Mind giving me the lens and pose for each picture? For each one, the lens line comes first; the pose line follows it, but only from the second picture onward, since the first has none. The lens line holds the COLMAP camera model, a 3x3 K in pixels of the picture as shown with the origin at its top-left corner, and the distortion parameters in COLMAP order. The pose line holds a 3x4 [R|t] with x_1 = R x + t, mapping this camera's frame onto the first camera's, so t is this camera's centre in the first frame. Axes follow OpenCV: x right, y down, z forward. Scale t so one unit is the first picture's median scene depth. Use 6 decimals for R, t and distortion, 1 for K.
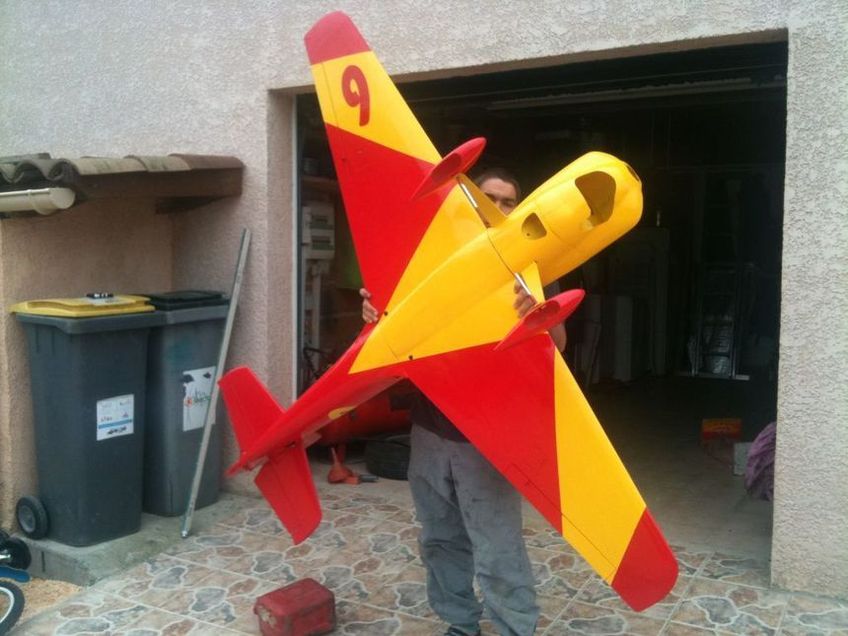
lens RADIAL K [[908.8, 0, 416.8], [0, 908.8, 317.6], [0, 0, 1]] dist [-0.012383, 0.000000]
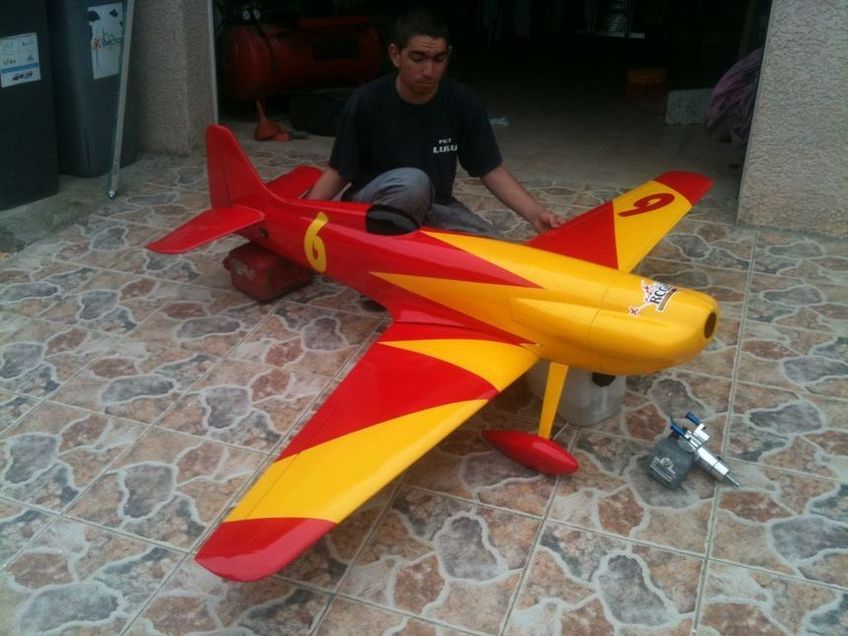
lens RADIAL K [[908.8, 0, 418.3], [0, 908.8, 313.3], [0, 0, 1]] dist [-0.012383, 0.000000]
pose [[0.987310, -0.049445, 0.150909, -0.108416], [-0.004848, 0.940465, 0.339856, 0.045445], [-0.158729, -0.336275, 0.928291, 0.076396]]
